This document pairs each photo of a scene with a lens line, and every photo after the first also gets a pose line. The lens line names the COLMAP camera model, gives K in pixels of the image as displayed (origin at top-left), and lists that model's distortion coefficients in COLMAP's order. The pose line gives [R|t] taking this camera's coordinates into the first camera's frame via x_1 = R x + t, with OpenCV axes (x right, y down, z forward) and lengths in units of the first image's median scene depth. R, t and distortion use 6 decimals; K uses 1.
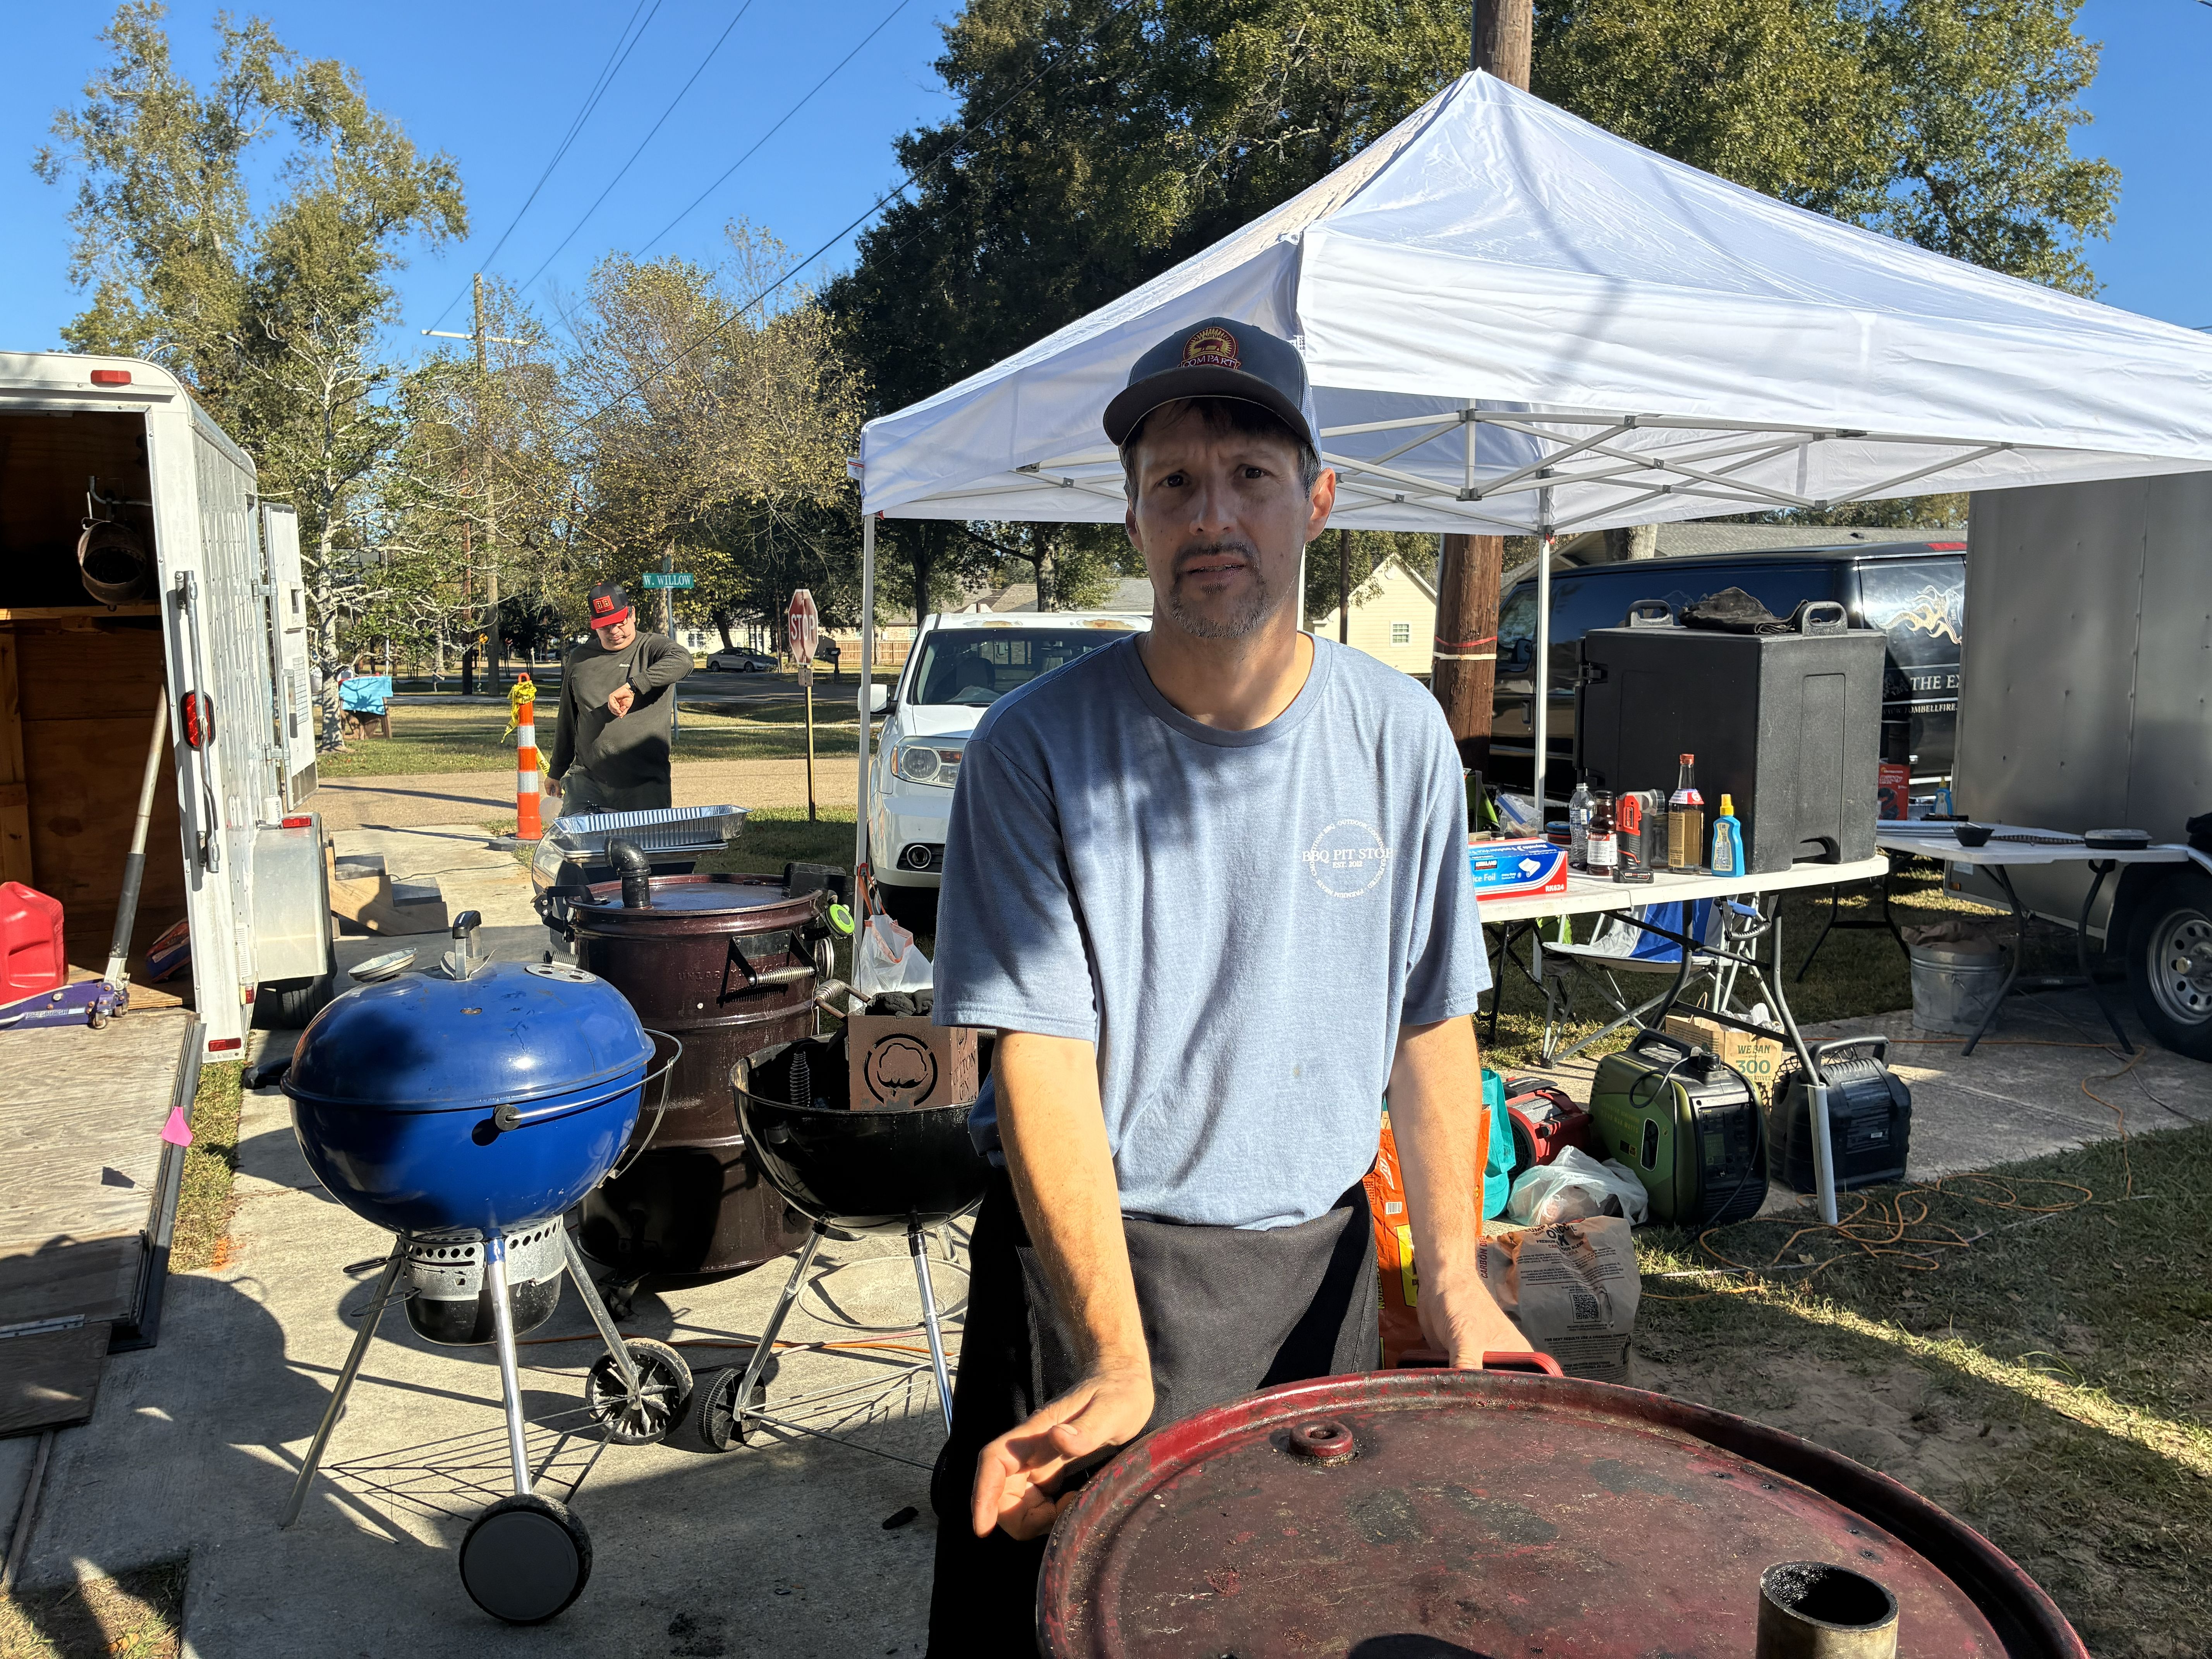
lens RADIAL K [[1658.3, 0, 1116.9], [0, 1658.3, 815.8], [0, 0, 1]] dist [0.041580, -0.068926]
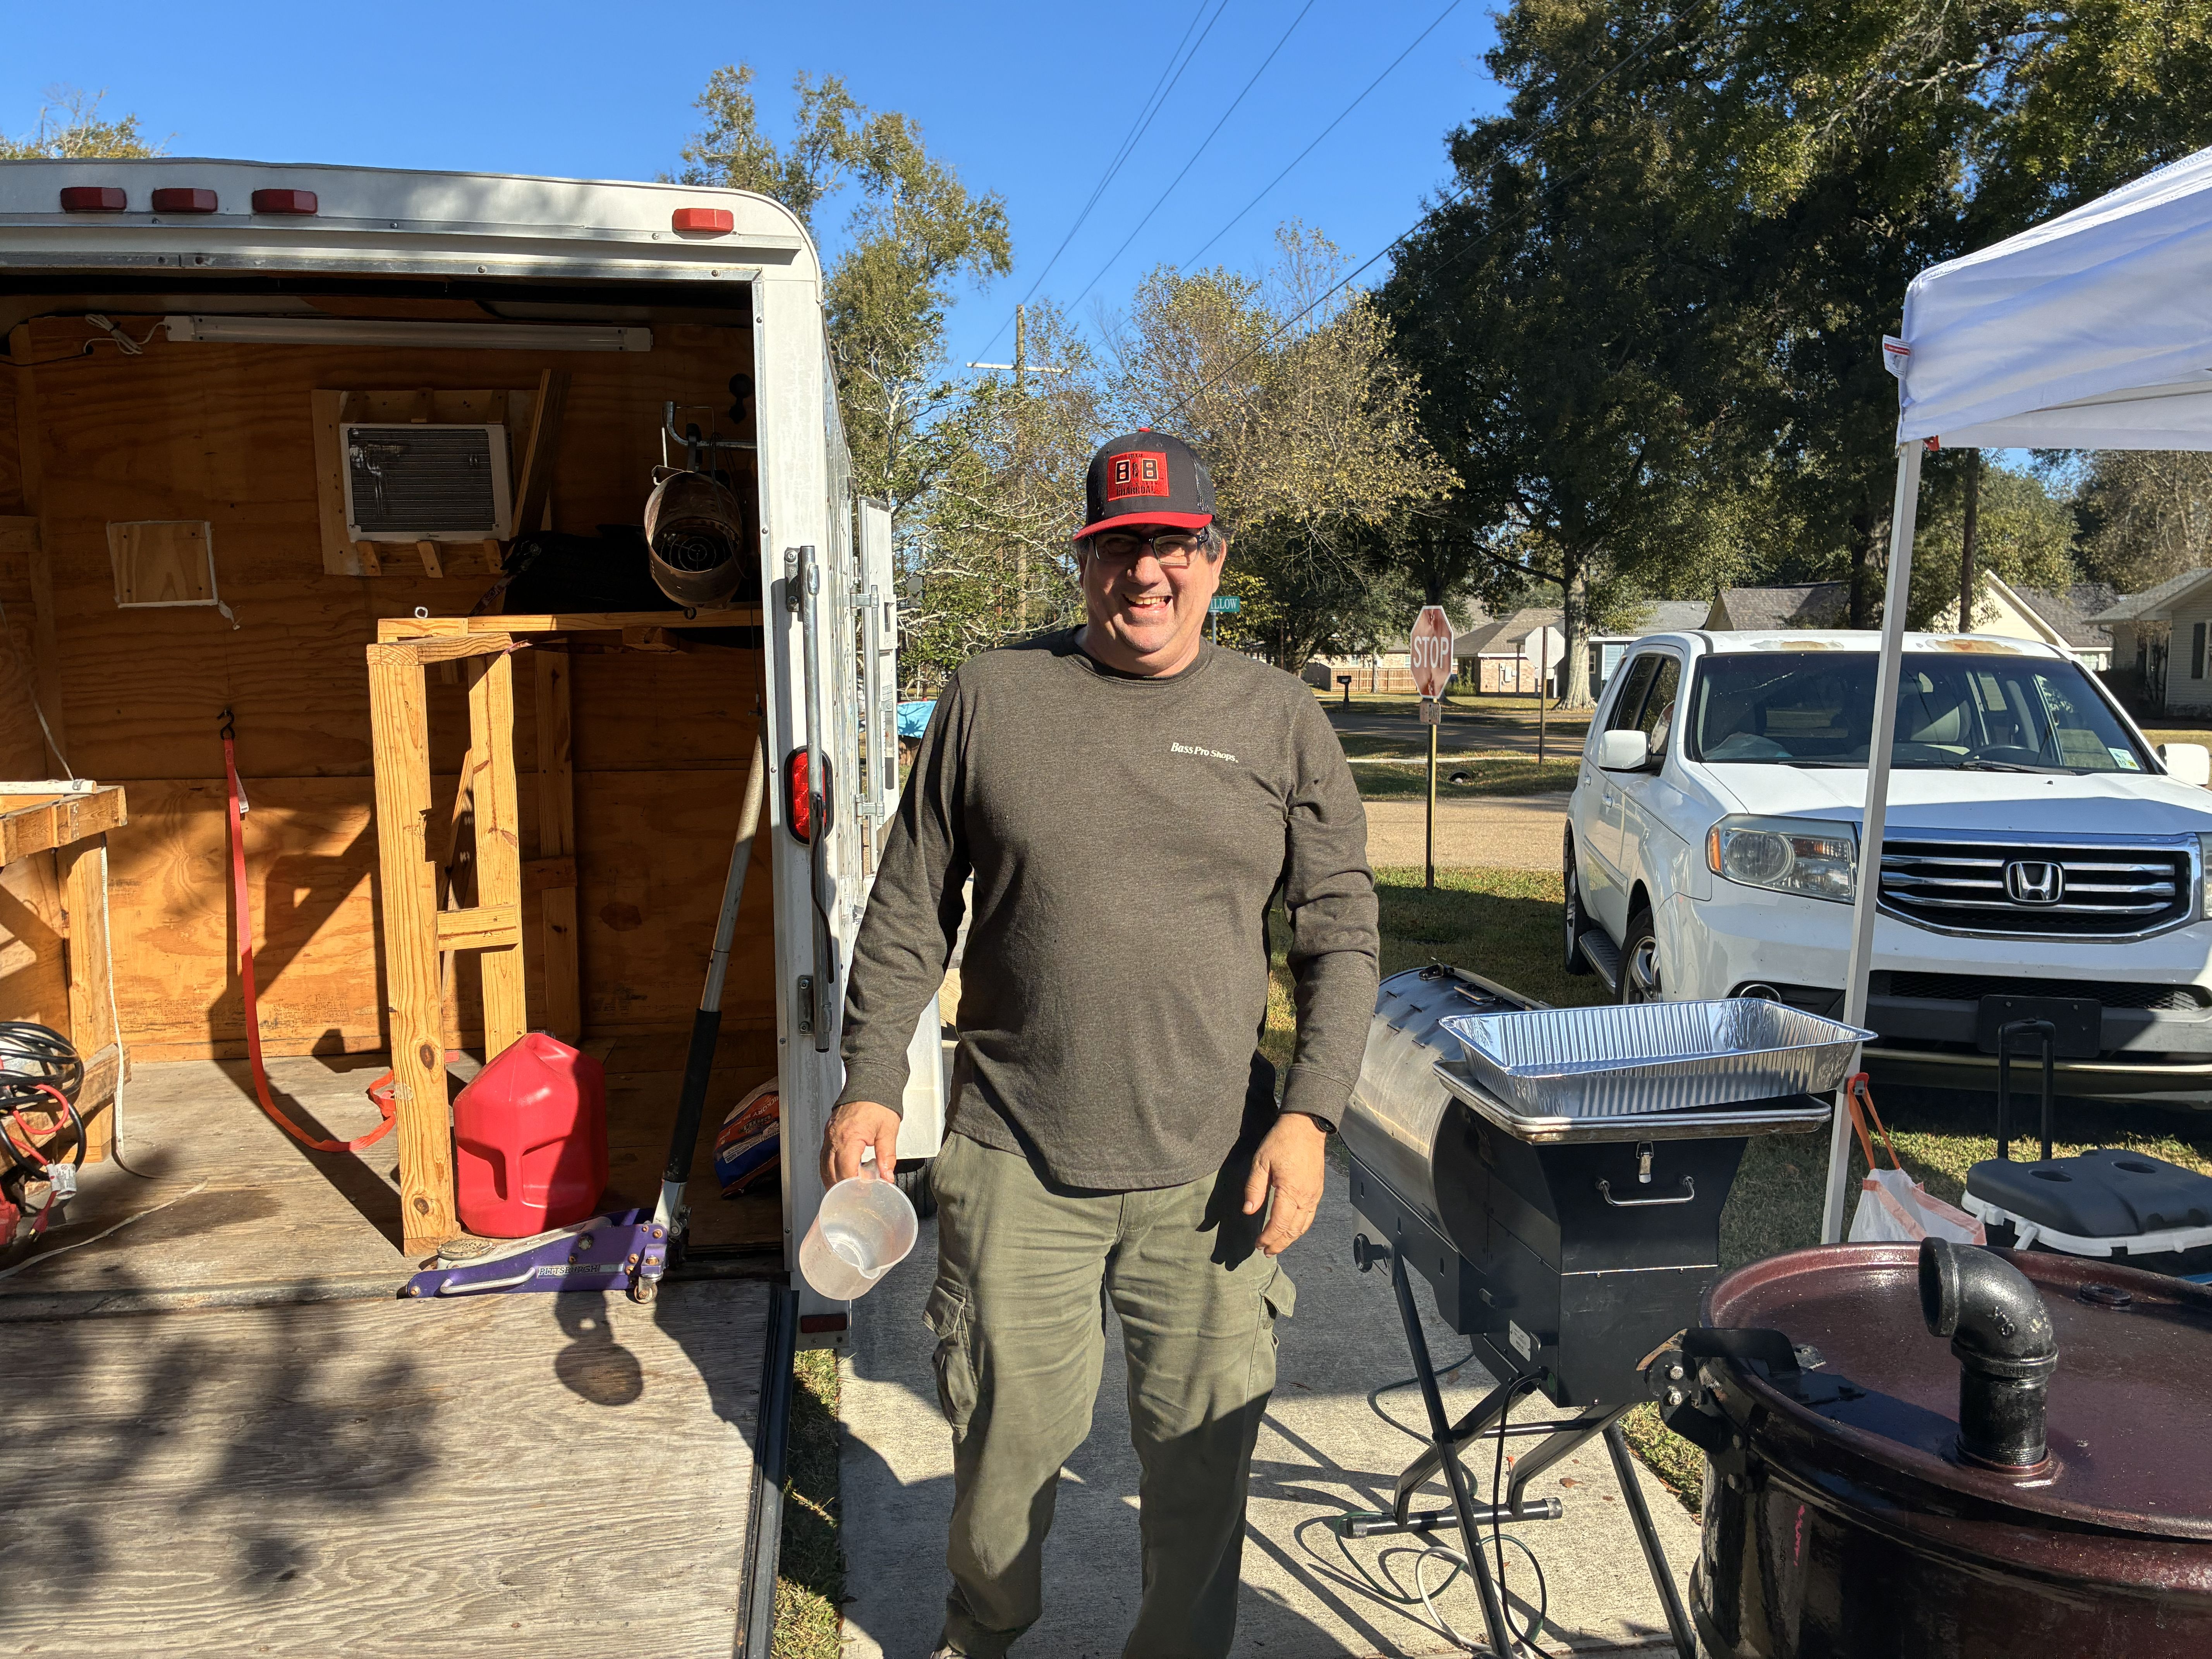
lens RADIAL K [[1658.3, 0, 1085.0], [0, 1658.3, 817.4], [0, 0, 1]] dist [0.041580, -0.068926]
pose [[0.953121, 0.034898, -0.300572, -0.039898], [-0.039458, 0.999180, -0.009114, -0.006939], [0.300007, 0.020547, 0.953716, 0.066319]]
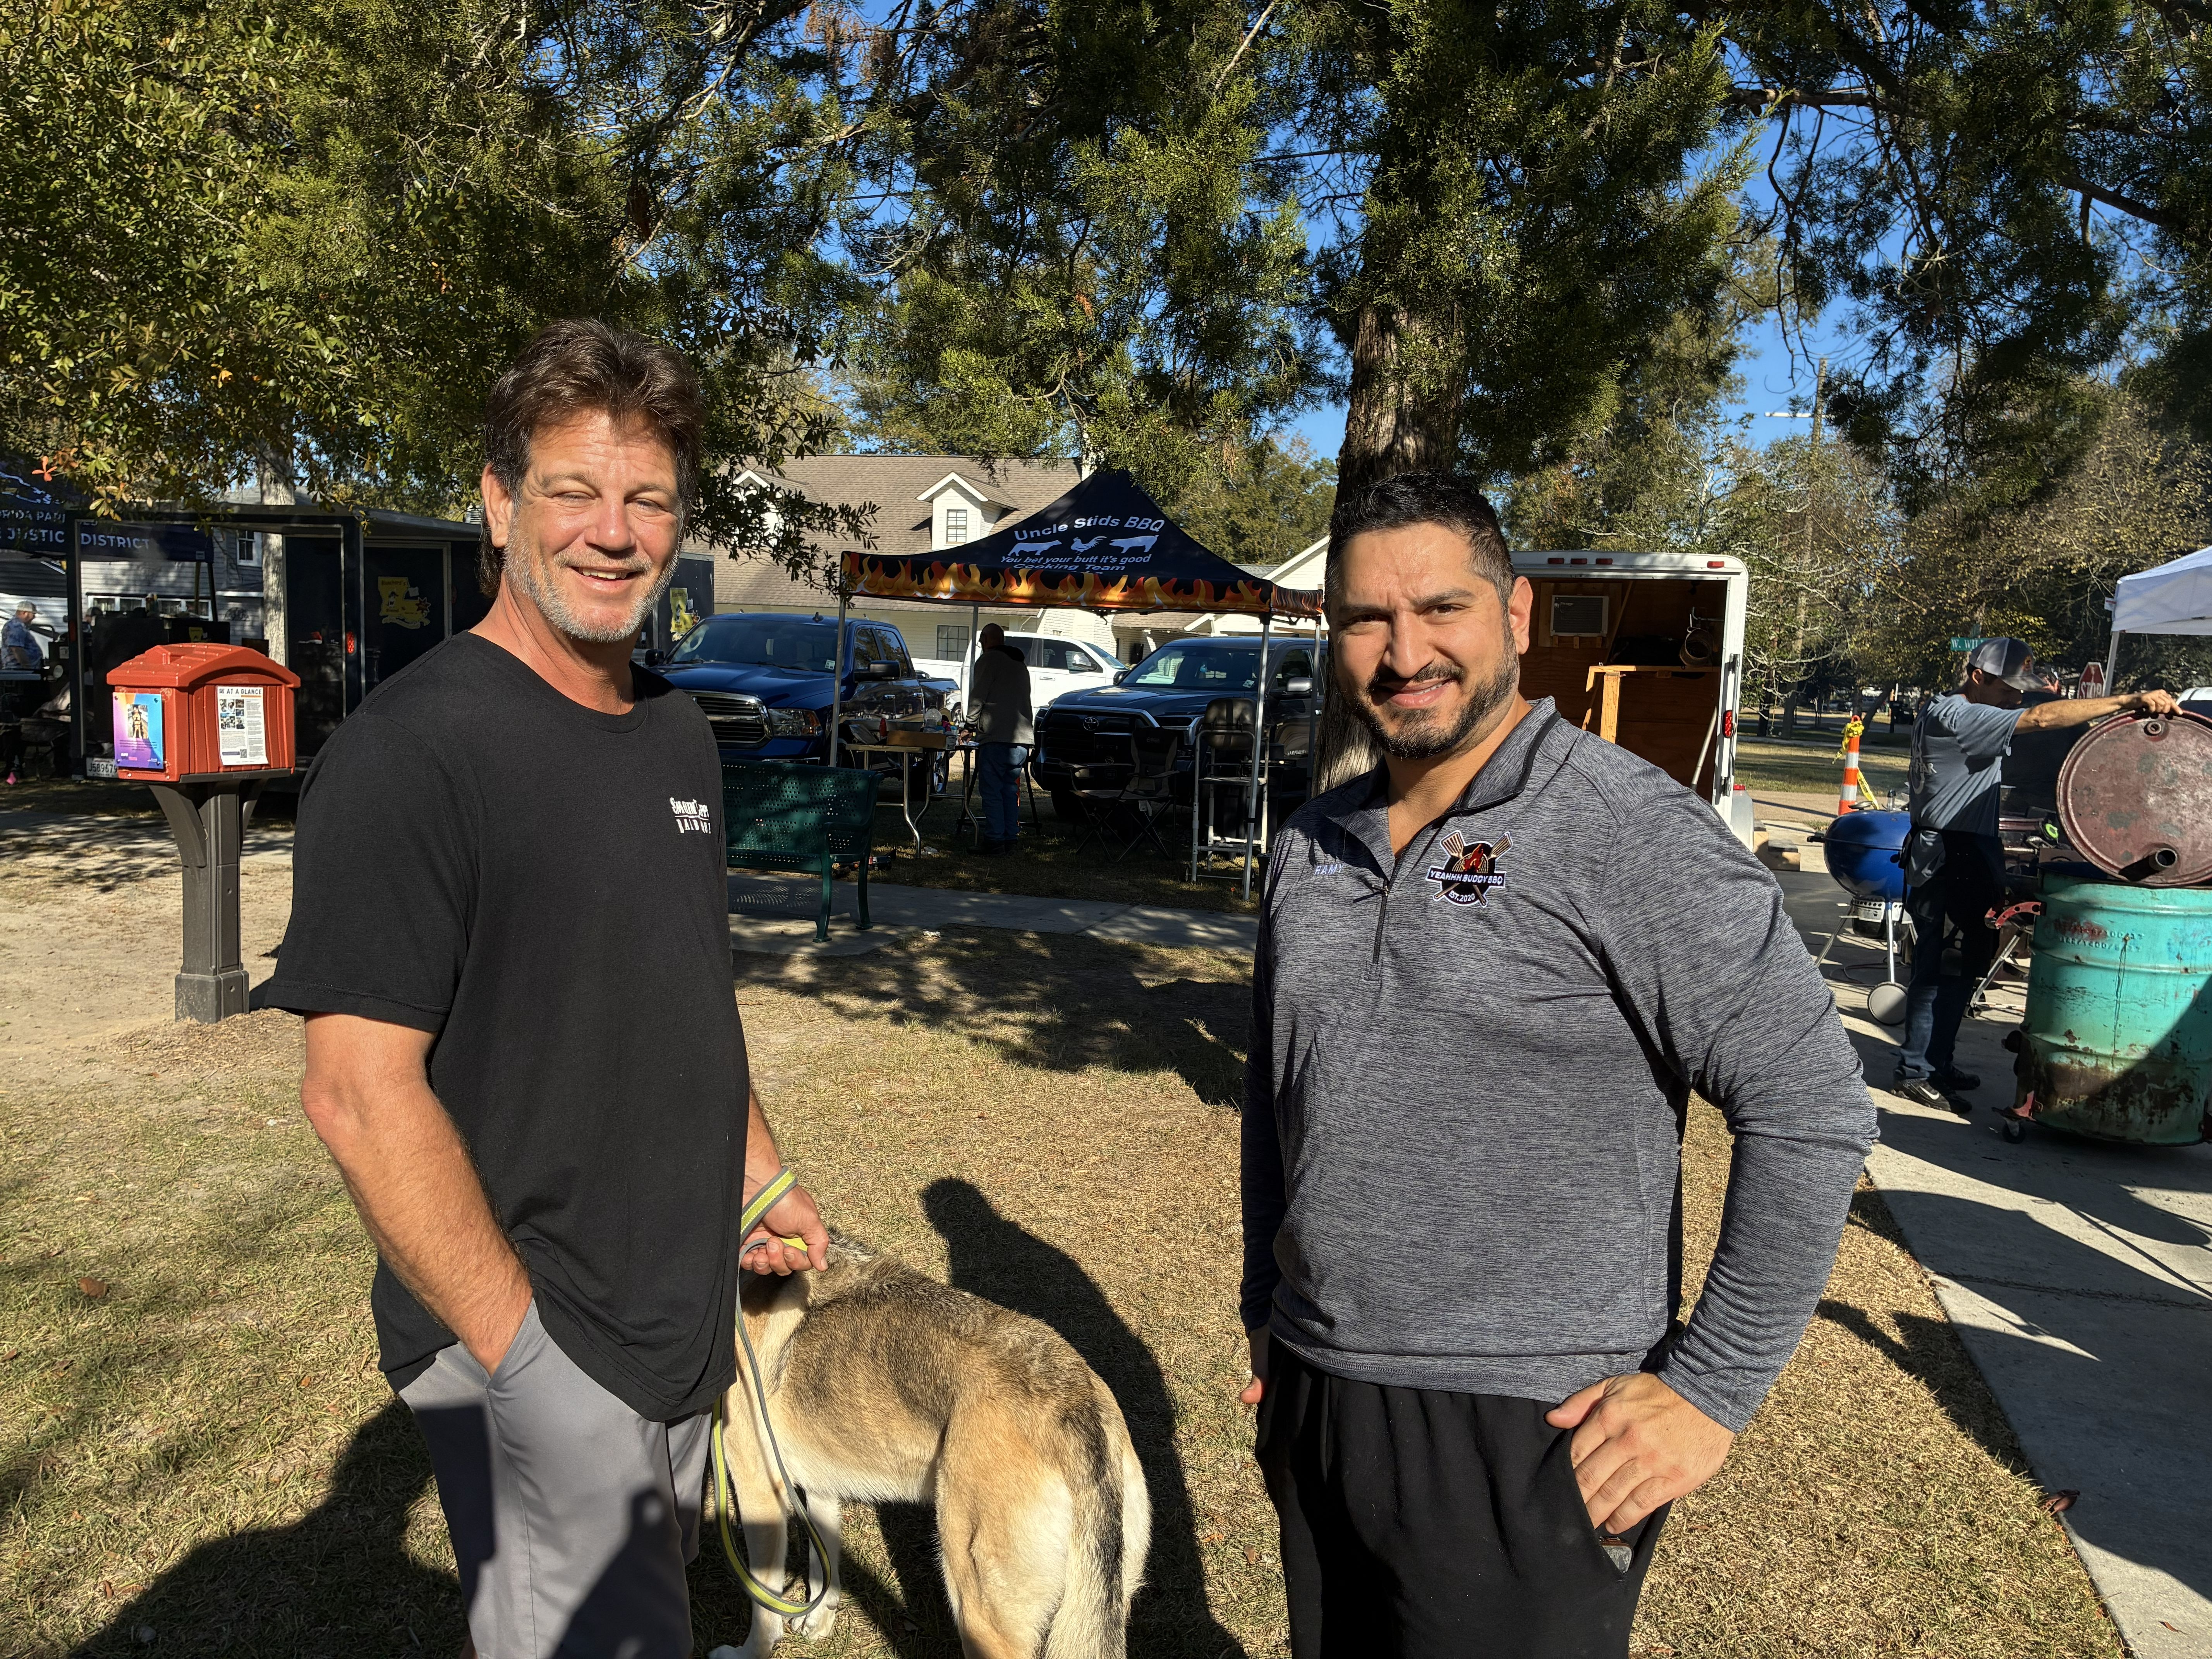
lens RADIAL K [[1658.3, 0, 1098.2], [0, 1658.3, 821.0], [0, 0, 1]] dist [0.041580, -0.068926]
pose [[0.737869, 0.107228, -0.666372, 0.040081], [-0.123383, 0.992092, 0.023019, 0.016569], [0.663571, 0.065234, 0.745264, -0.158179]]
